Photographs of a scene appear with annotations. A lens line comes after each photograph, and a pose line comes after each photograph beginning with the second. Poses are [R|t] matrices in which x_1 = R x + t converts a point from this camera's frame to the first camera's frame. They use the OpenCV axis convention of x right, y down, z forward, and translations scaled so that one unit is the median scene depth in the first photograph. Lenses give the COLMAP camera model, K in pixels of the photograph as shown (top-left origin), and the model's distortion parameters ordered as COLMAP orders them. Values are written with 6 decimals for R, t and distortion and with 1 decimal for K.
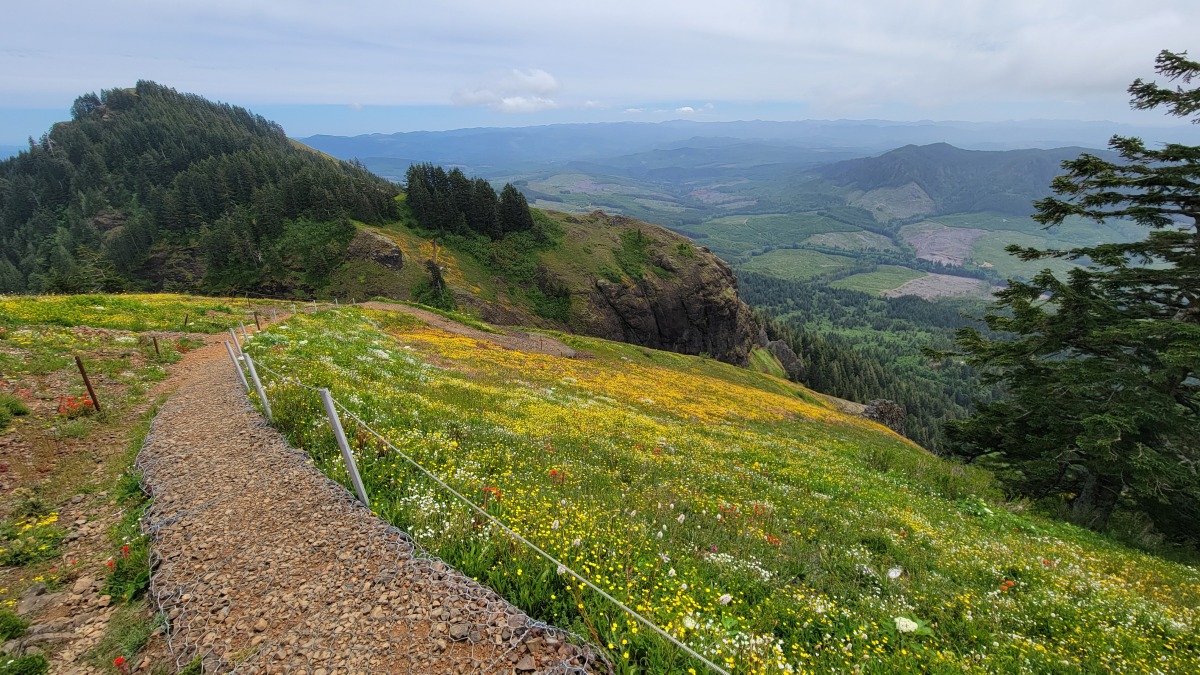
lens RADIAL K [[487.0, 0, 601.8], [0, 487.0, 336.0], [0, 0, 1]] dist [-0.005457, 0.000290]
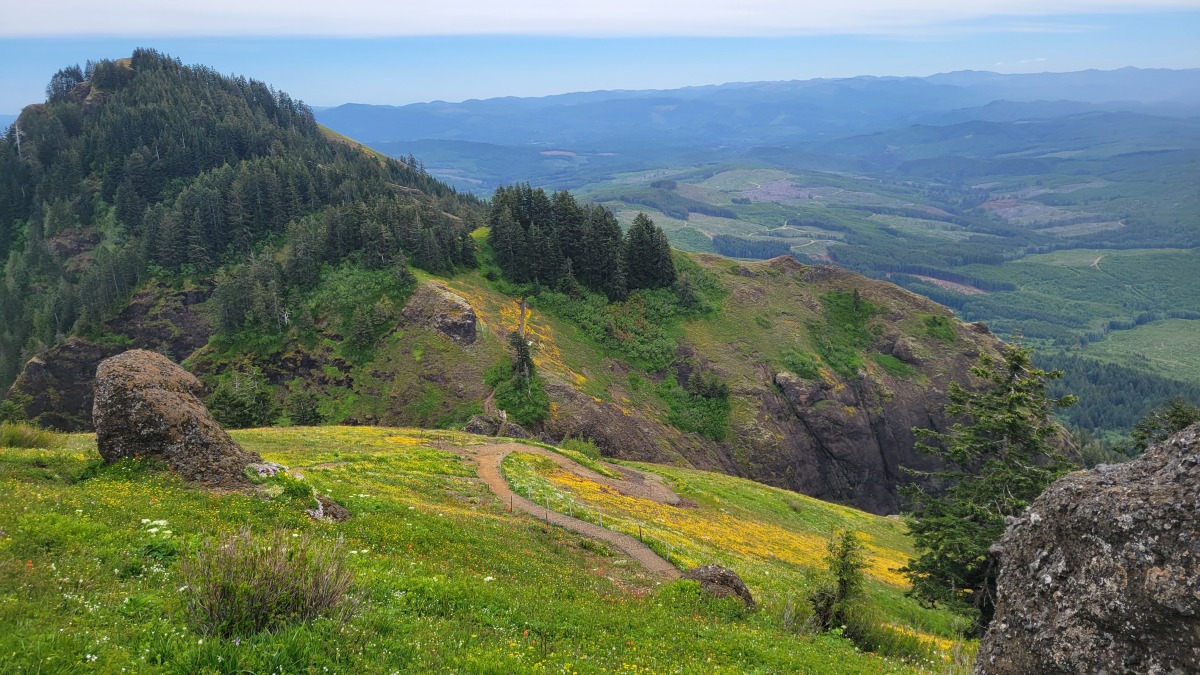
lens RADIAL K [[941.4, 0, 597.9], [0, 941.4, 325.5], [0, 0, 1]] dist [0.049488, -0.013399]
pose [[0.973647, 0.049080, -0.222718, 0.030886], [-0.078278, 0.989162, -0.124222, -0.011053], [0.214207, 0.138382, 0.966936, -0.166515]]
